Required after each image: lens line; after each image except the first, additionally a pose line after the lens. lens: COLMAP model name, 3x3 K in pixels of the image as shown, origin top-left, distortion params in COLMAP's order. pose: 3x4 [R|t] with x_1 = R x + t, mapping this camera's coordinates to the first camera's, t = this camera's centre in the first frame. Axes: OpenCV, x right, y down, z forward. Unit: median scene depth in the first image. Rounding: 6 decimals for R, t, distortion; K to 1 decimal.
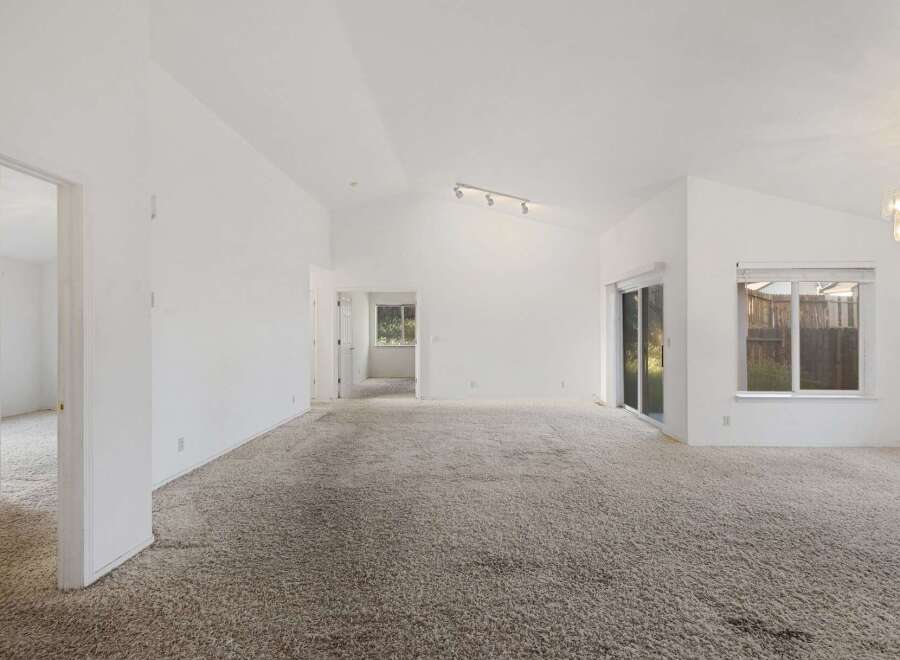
lens RADIAL K [[420.5, 0, 452.1], [0, 420.5, 324.0], [0, 0, 1]] dist [0.001437, 0.000493]
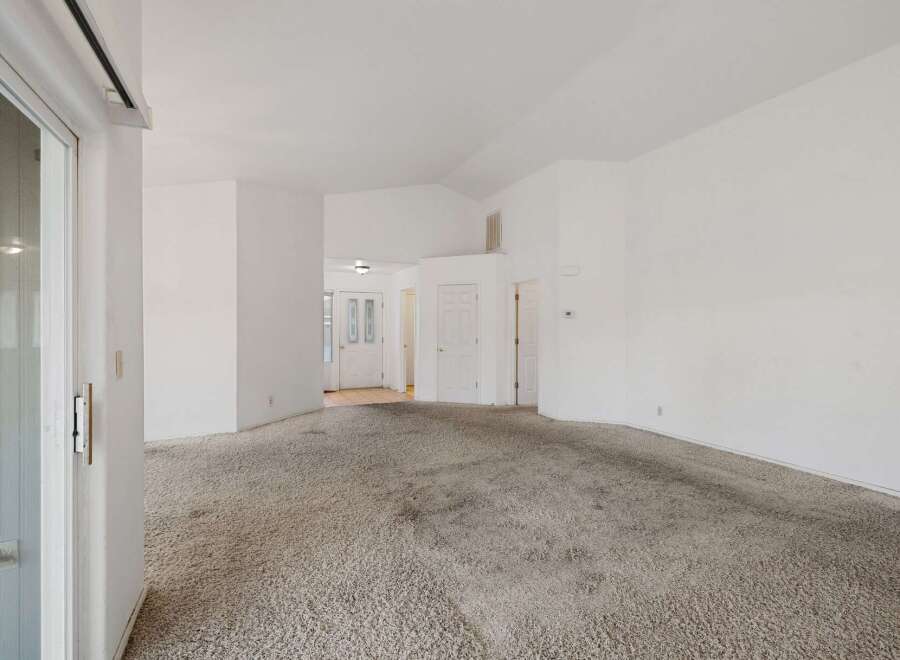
lens RADIAL K [[420.5, 0, 452.1], [0, 420.5, 324.0], [0, 0, 1]] dist [0.001437, 0.000493]
pose [[-0.886611, -0.001179, -0.462514, 0.534473], [0.001830, 0.999980, -0.006057, 0.008184], [0.462512, -0.006217, -0.886591, 1.706131]]
